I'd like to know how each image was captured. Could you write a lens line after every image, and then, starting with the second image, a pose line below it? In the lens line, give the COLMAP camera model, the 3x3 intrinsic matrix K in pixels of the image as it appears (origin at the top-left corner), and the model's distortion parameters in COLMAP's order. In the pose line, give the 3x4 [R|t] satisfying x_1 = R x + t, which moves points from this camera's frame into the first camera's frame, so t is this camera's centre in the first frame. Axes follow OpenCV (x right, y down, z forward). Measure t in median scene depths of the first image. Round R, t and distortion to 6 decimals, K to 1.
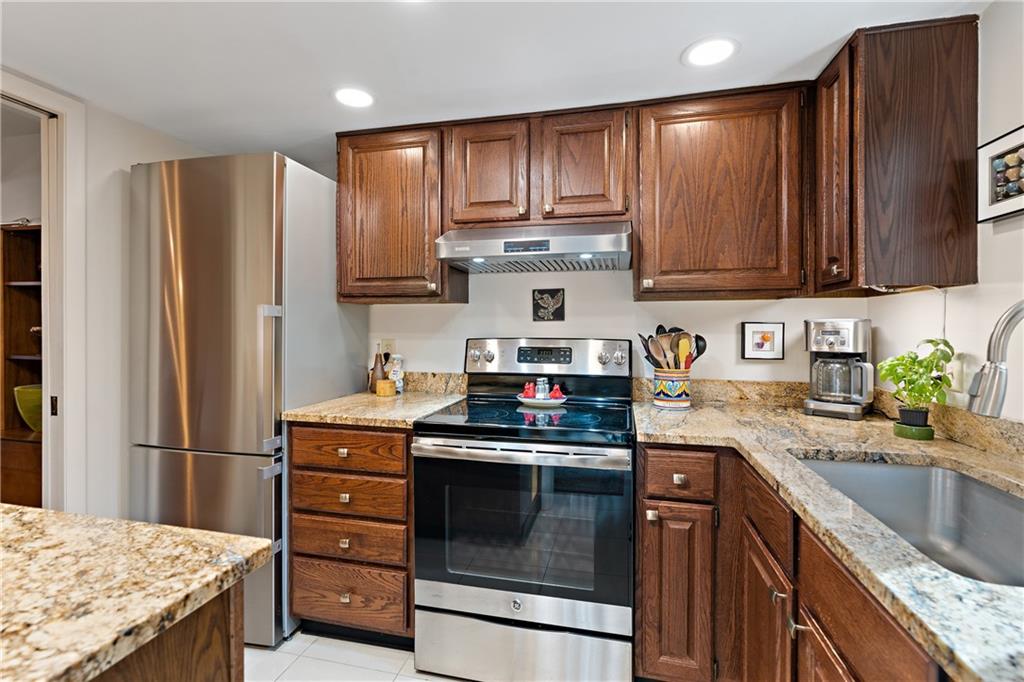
lens RADIAL K [[463.8, 0, 512.4], [0, 463.8, 327.9], [0, 0, 1]] dist [-0.009988, 0.002995]
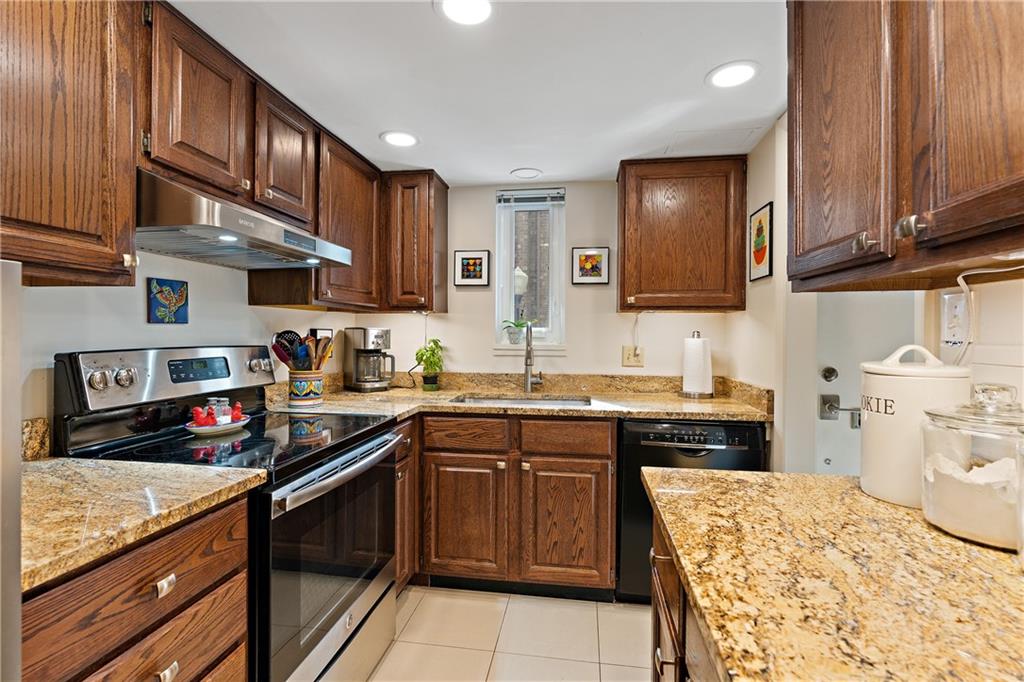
lens RADIAL K [[463.8, 0, 514.1], [0, 463.8, 337.9], [0, 0, 1]] dist [-0.009988, 0.002995]
pose [[-0.083567, -0.009578, 0.996456, -0.895506], [-0.001851, 0.999954, 0.009456, -0.001221], [-0.996500, -0.001054, -0.083580, 0.677272]]
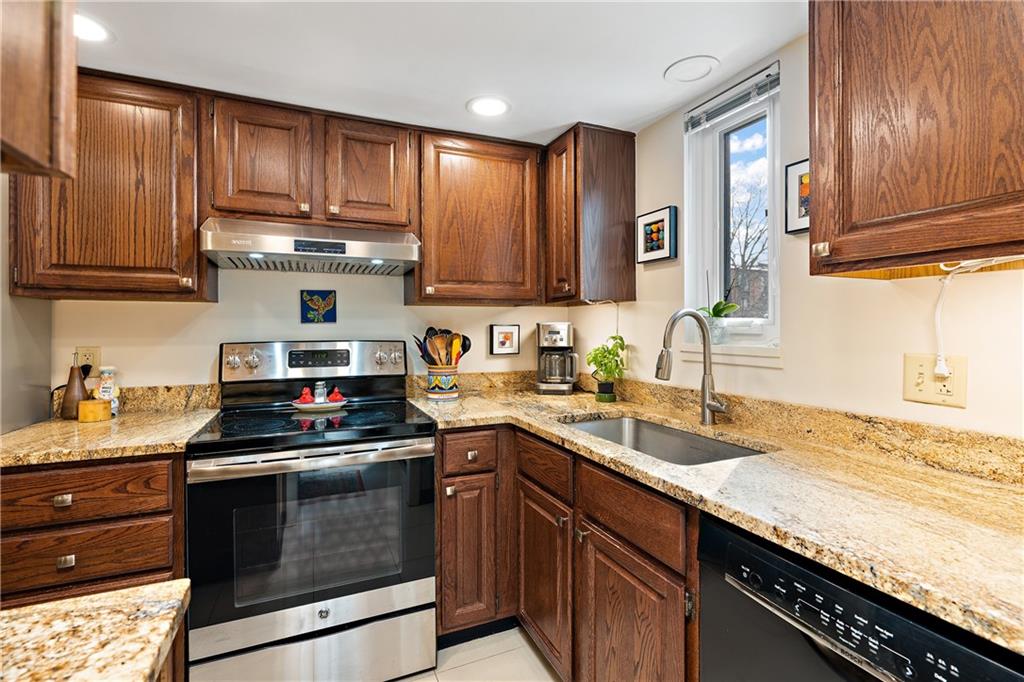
lens RADIAL K [[463.8, 0, 511.7], [0, 463.8, 328.5], [0, 0, 1]] dist [-0.009988, 0.002995]
pose [[0.798007, -0.003650, 0.602636, -0.239567], [0.005917, 0.999981, -0.001779, 0.000085], [-0.602618, 0.004985, 0.798014, -0.020655]]
